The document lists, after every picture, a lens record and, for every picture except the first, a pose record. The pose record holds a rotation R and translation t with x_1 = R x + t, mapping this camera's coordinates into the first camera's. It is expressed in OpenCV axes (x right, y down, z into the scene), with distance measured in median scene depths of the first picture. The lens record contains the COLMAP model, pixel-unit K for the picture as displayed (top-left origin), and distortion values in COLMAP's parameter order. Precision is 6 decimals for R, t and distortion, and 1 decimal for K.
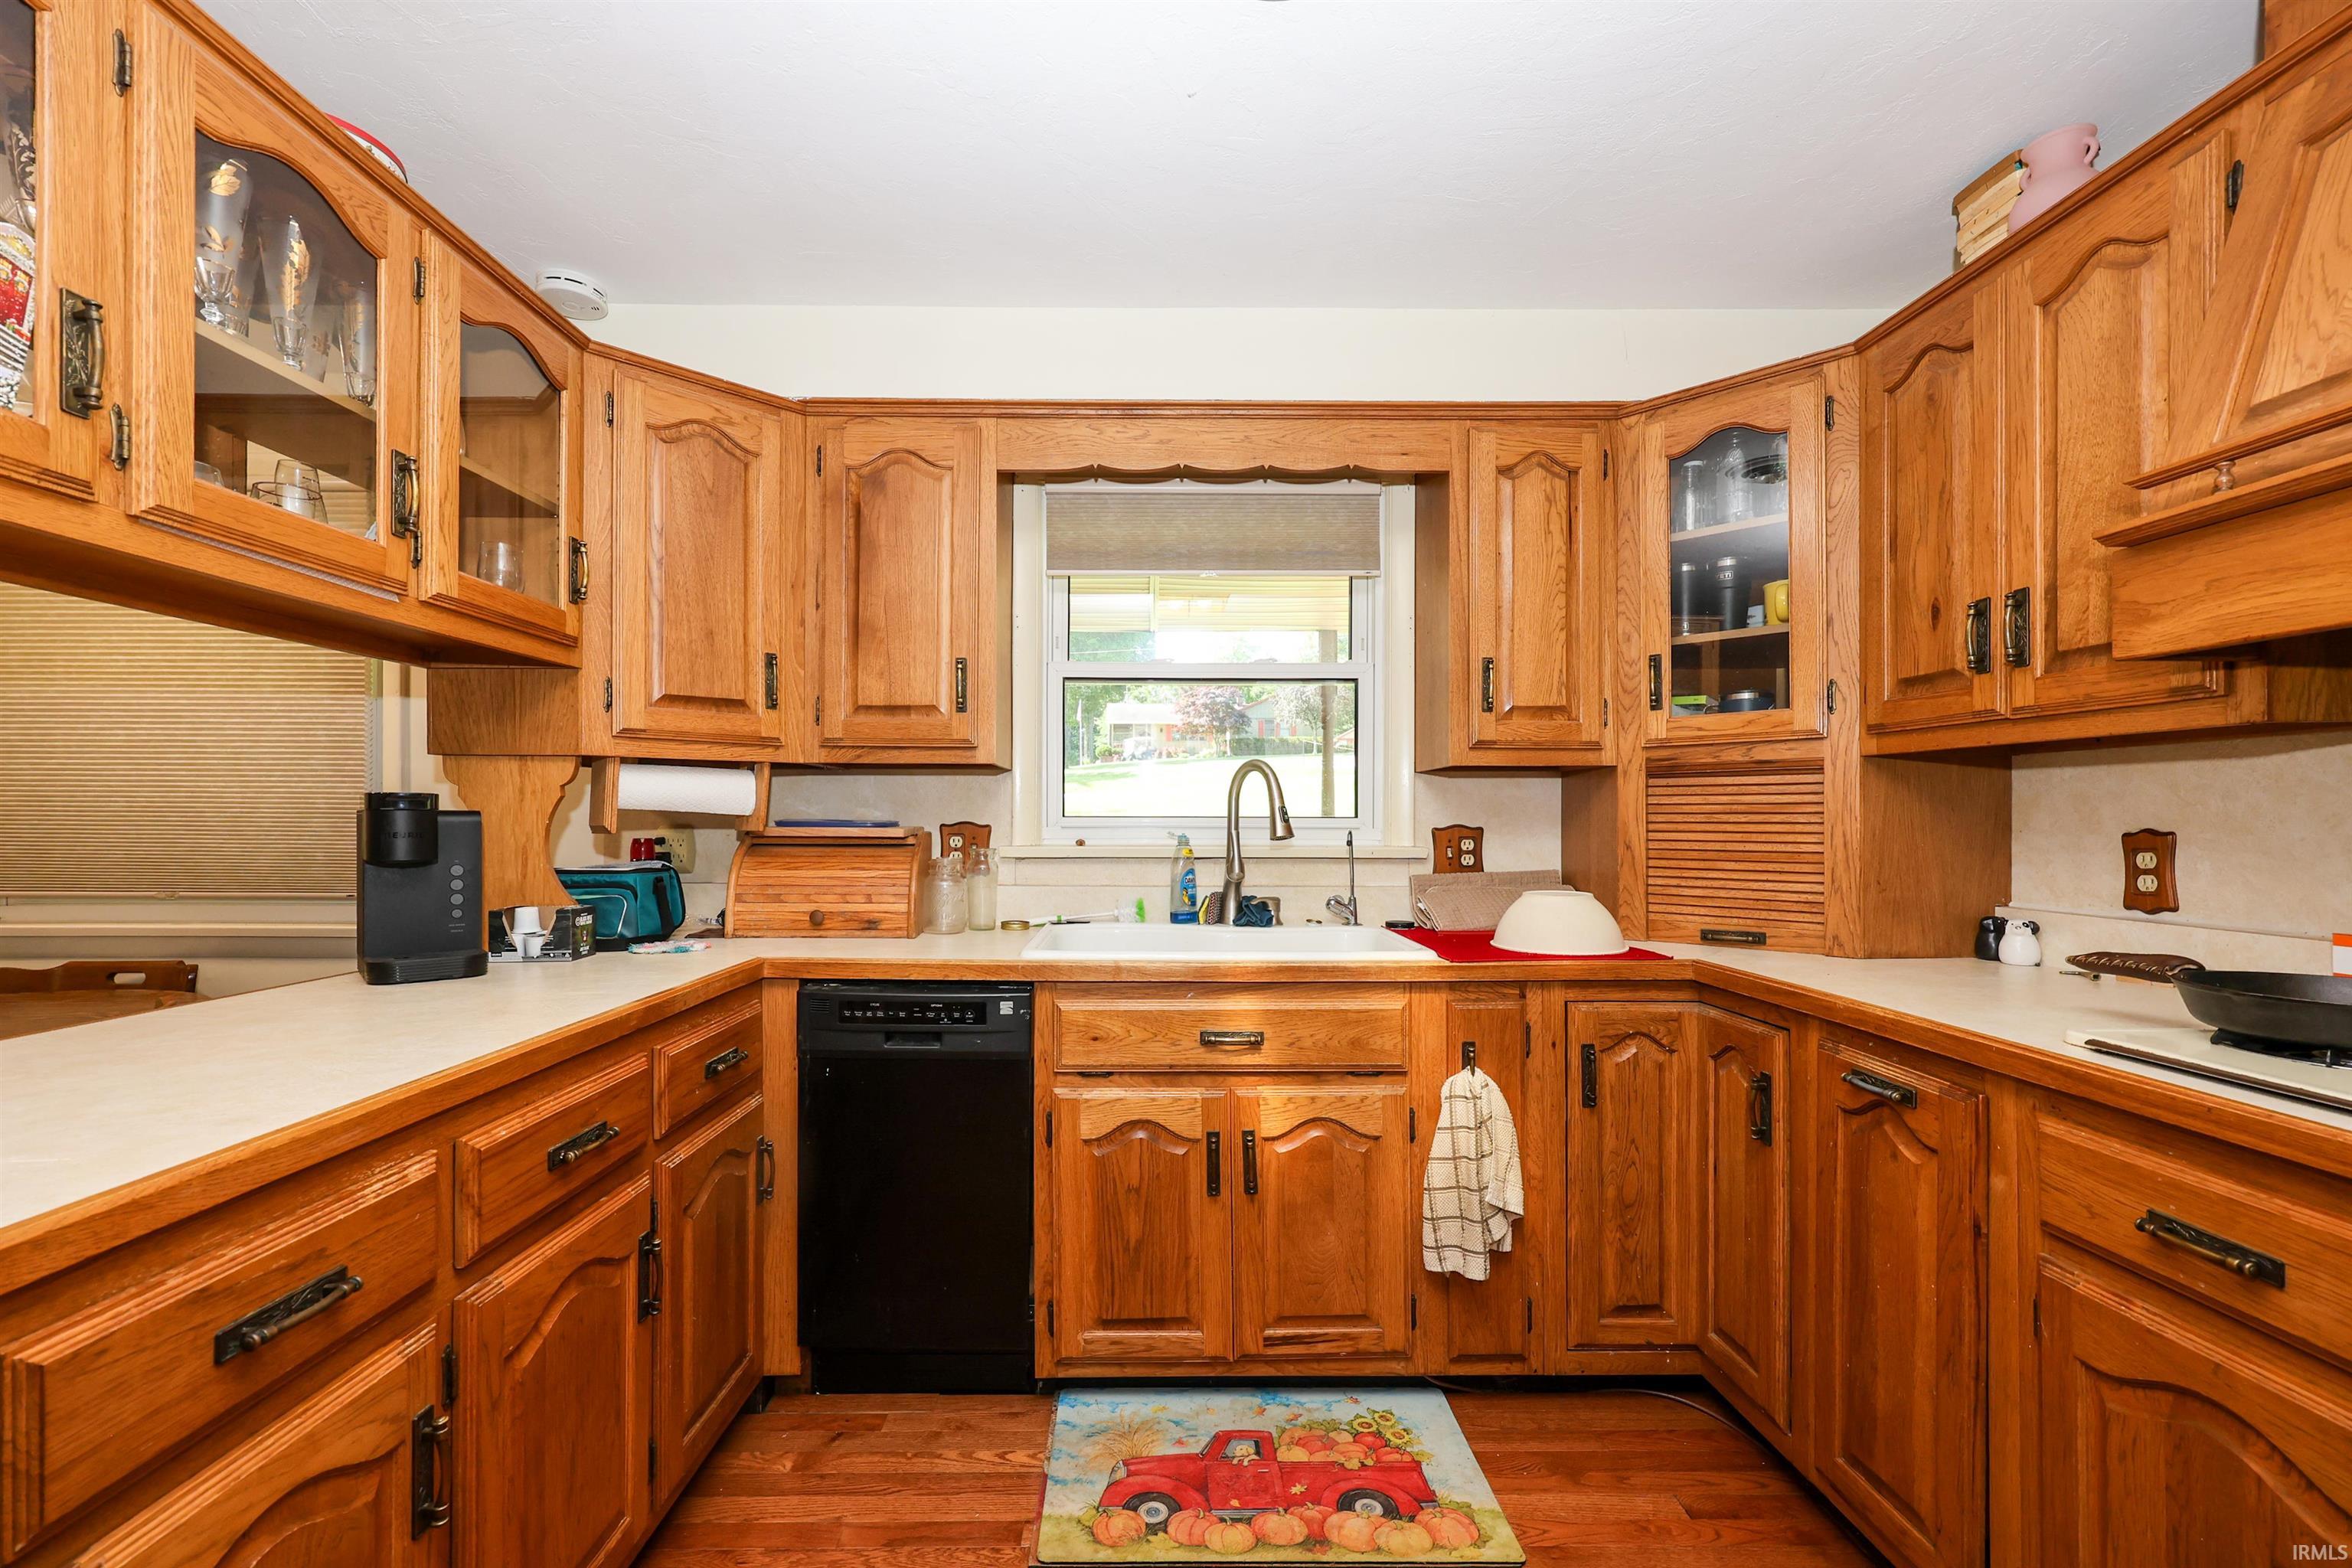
lens RADIAL K [[971.2, 0, 1144.1], [0, 971.2, 816.7], [0, 0, 1]] dist [-0.007320, 0.001657]
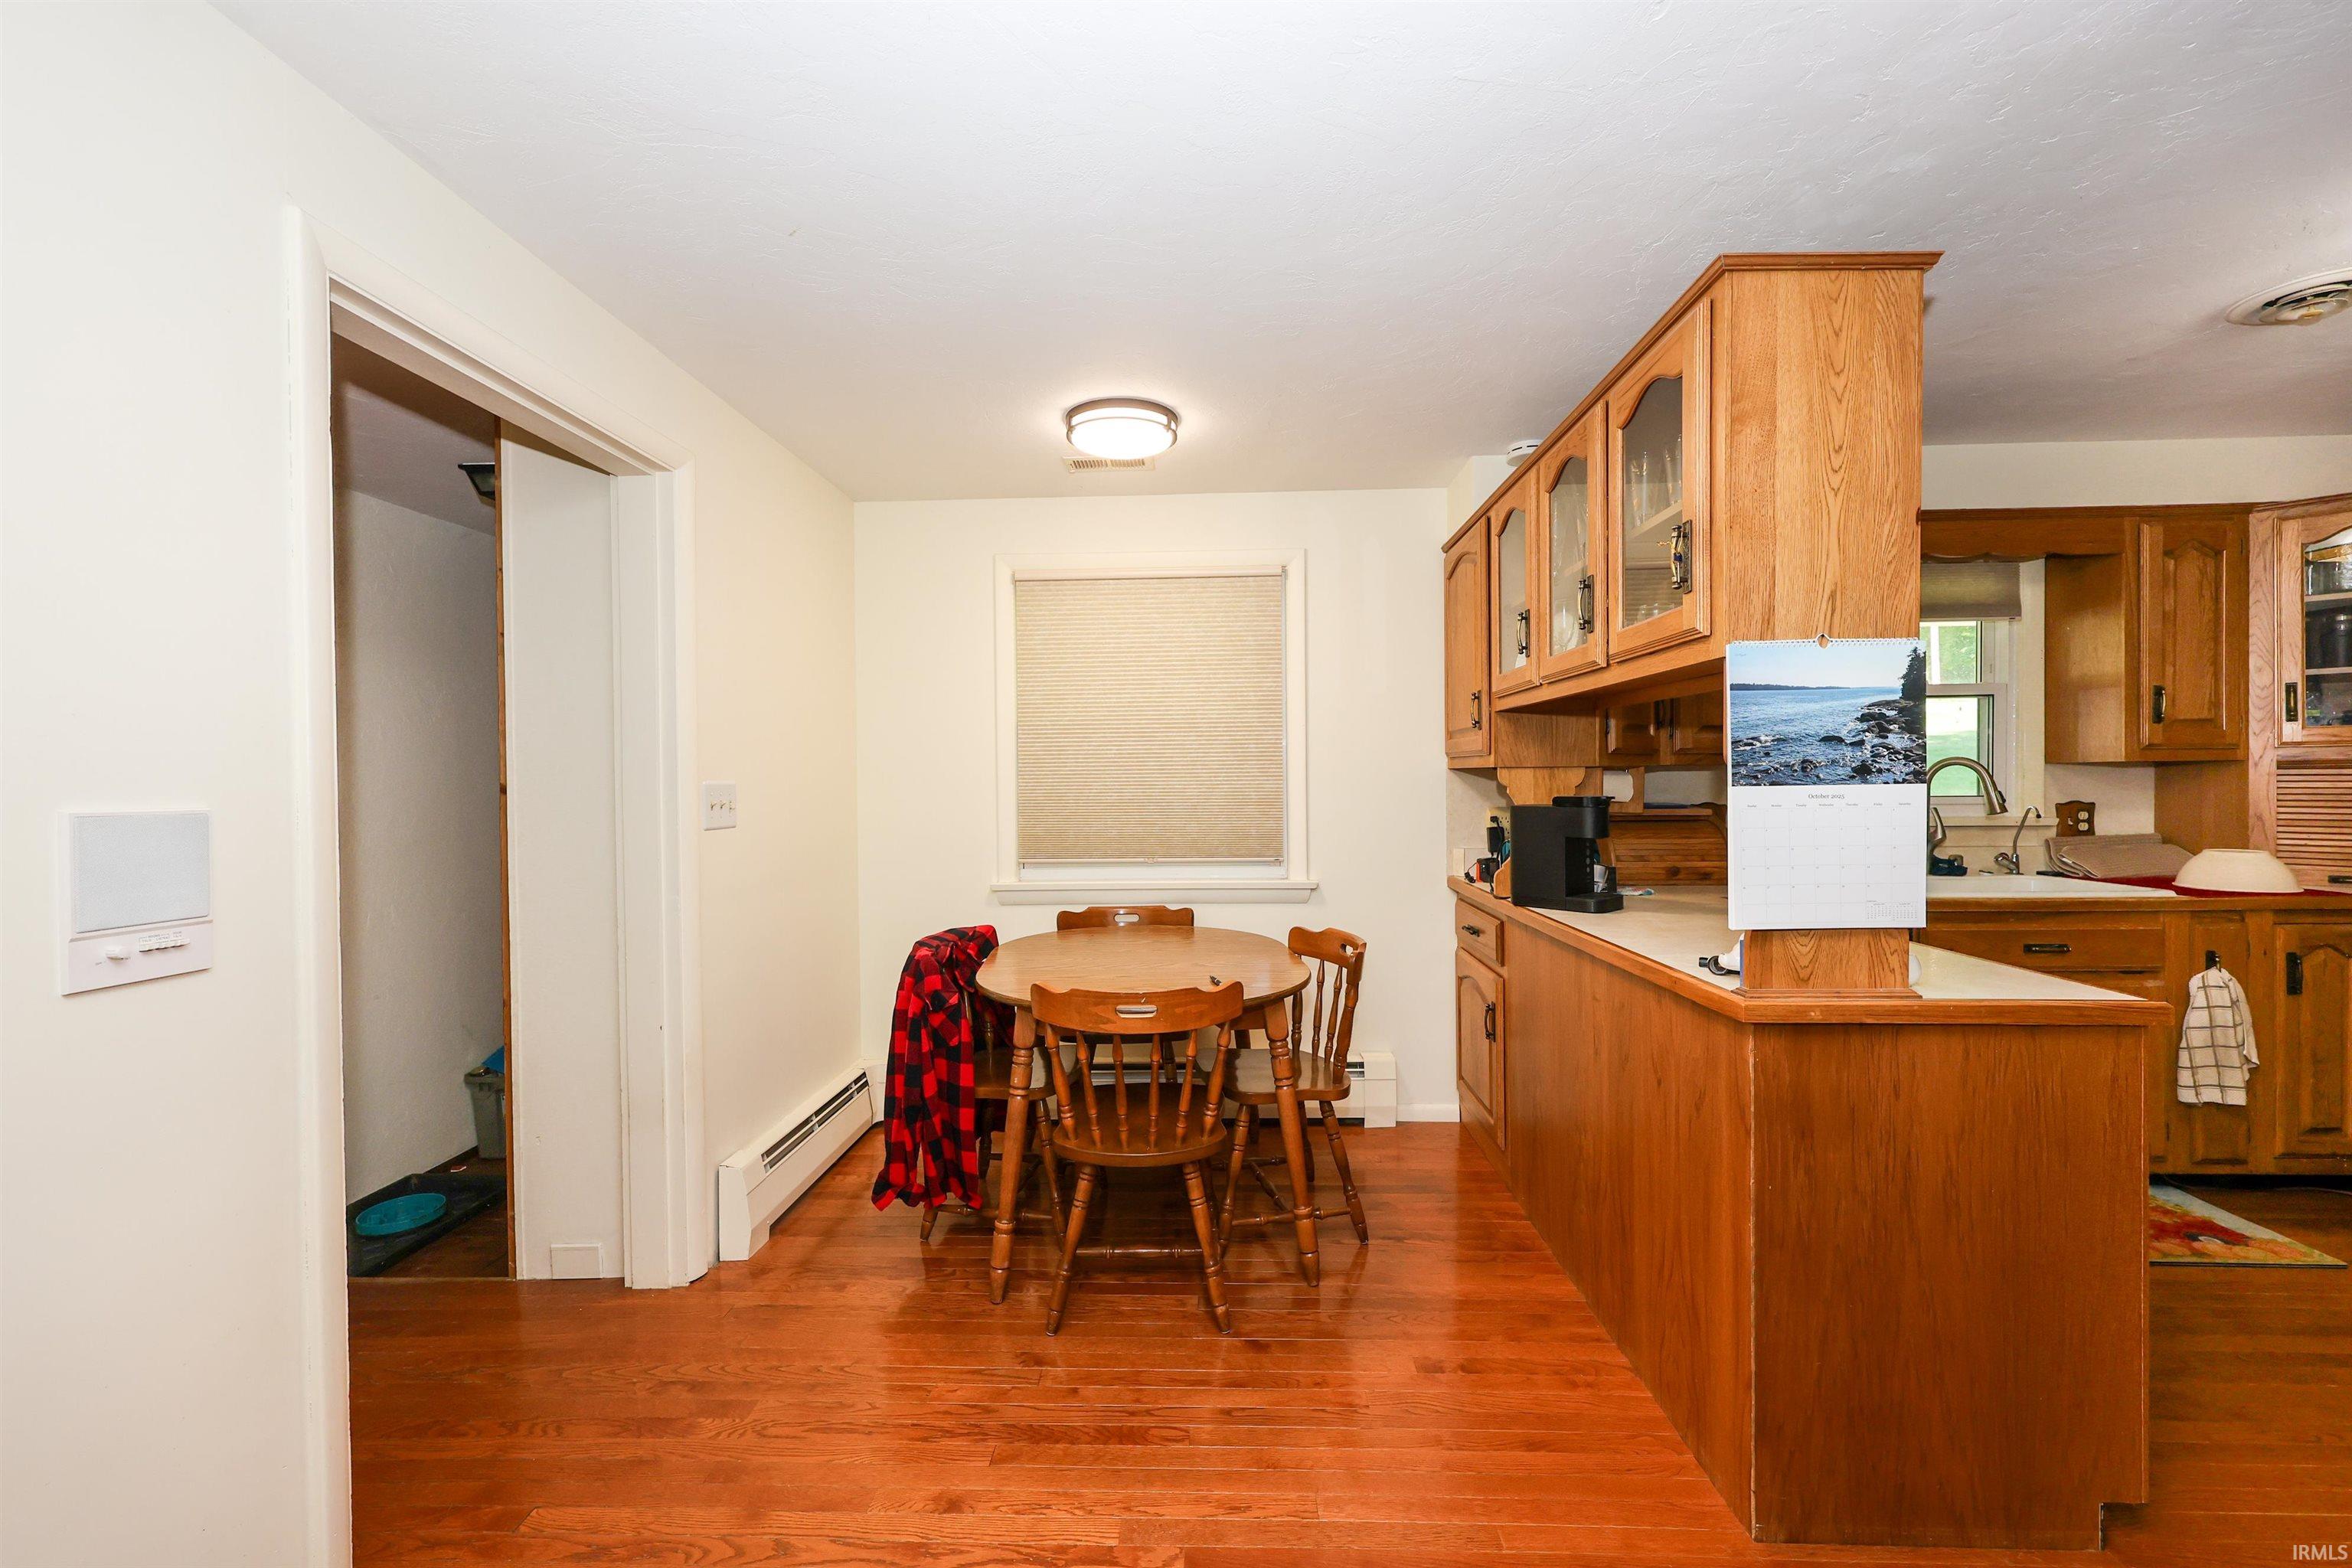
lens RADIAL K [[963.4, 0, 1153.8], [0, 963.4, 788.5], [0, 0, 1]] dist [-0.001370, 0.001672]
pose [[0.998979, -0.012024, -0.043550, -1.225053], [0.012712, 0.999798, 0.015556, -0.062274], [0.043354, -0.016094, 0.998930, -0.554482]]
